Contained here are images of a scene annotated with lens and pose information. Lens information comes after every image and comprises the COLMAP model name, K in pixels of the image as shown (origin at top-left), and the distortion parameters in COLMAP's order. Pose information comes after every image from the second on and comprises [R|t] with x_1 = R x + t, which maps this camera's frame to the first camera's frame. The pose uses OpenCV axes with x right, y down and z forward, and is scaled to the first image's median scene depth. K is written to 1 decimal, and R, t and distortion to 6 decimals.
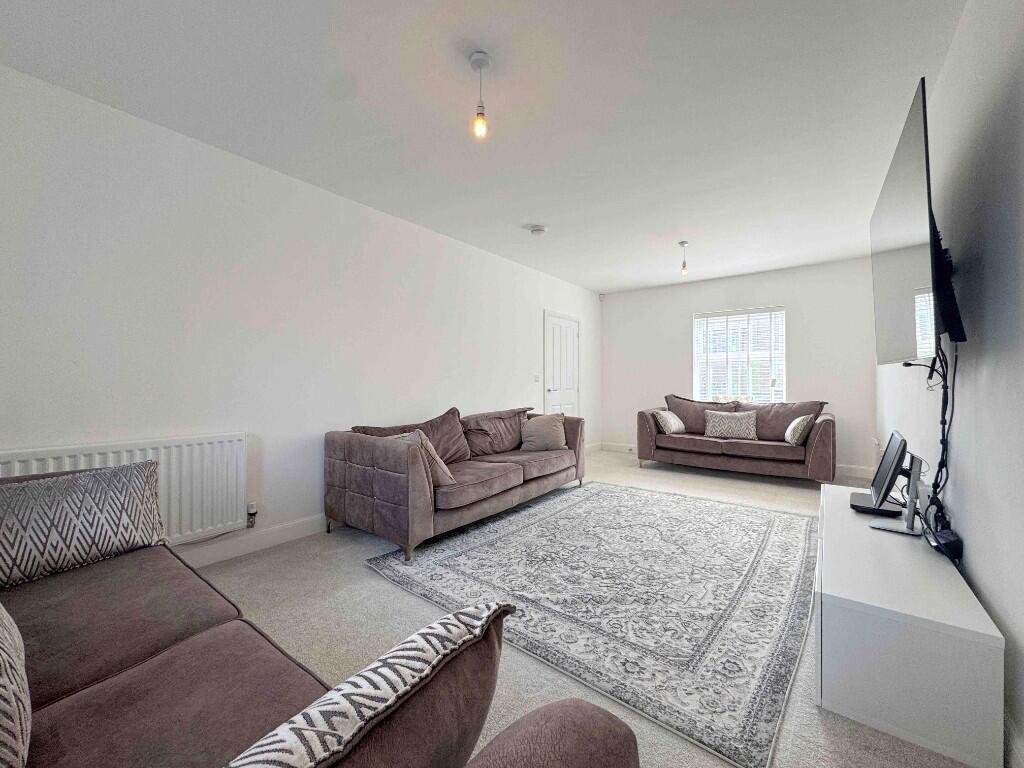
lens RADIAL K [[408.1, 0, 510.6], [0, 408.1, 381.4], [0, 0, 1]] dist [0.002134, 0.000185]
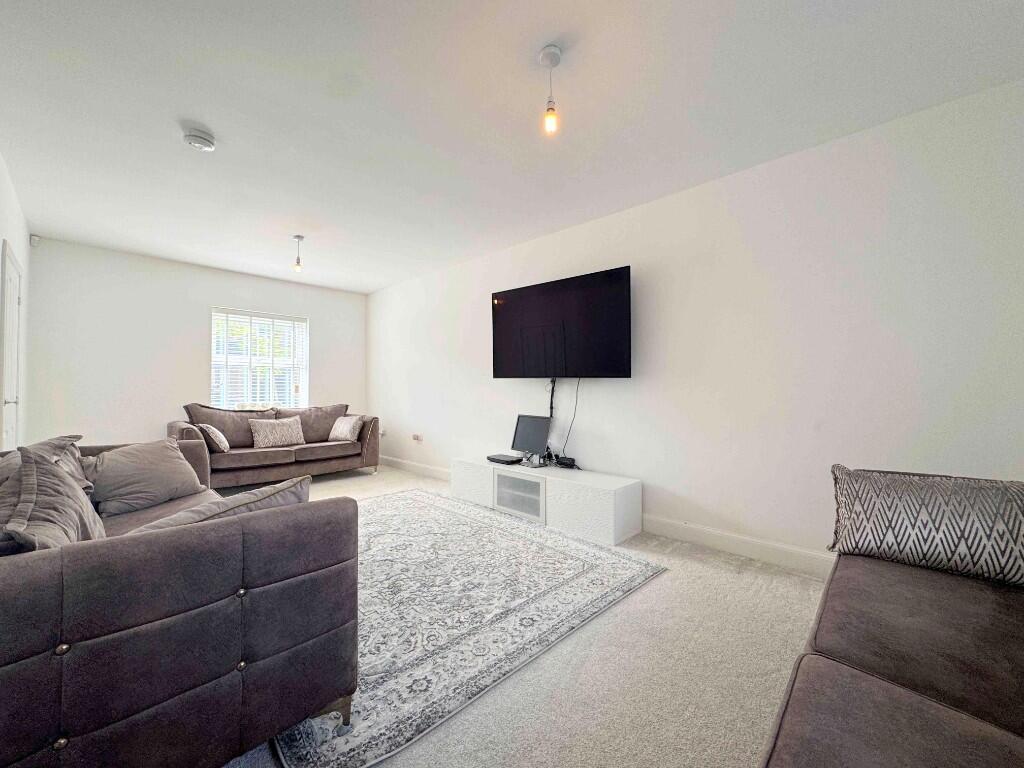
lens RADIAL K [[408.1, 0, 512.2], [0, 408.1, 385.1], [0, 0, 1]] dist [0.002134, 0.000185]
pose [[0.103019, 0.011700, 0.994611, -0.608392], [-0.005138, 0.999924, -0.011230, 0.004179], [-0.994666, -0.003954, 0.103071, 0.584315]]
